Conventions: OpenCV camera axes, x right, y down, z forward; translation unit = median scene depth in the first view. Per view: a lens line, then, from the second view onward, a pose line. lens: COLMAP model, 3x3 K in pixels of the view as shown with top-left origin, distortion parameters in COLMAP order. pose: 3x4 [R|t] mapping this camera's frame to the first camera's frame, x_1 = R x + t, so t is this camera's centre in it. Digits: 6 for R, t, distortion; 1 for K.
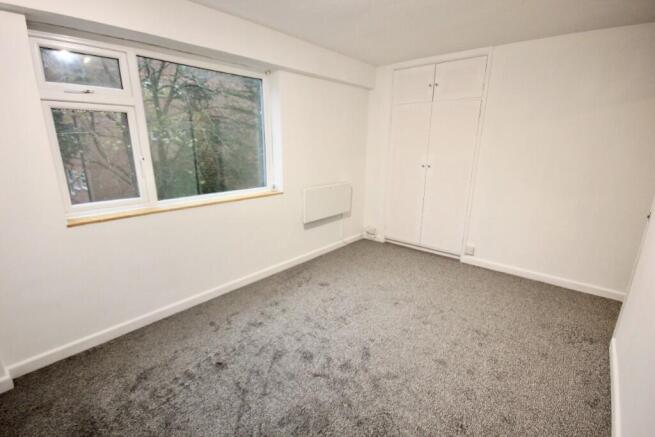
lens RADIAL K [[296.3, 0, 329.6], [0, 296.3, 218.7], [0, 0, 1]] dist [0.001261, 0.000043]
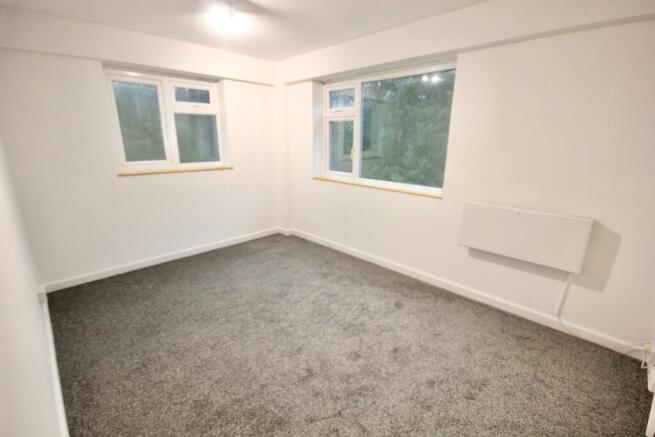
lens RADIAL K [[296.3, 0, 329.6], [0, 296.3, 218.7], [0, 0, 1]] dist [0.001261, 0.000043]
pose [[-0.054851, 0.269206, -0.961519, 0.854629], [-0.248937, 0.928874, 0.274267, -0.226096], [0.966965, 0.254402, 0.016066, 0.822056]]
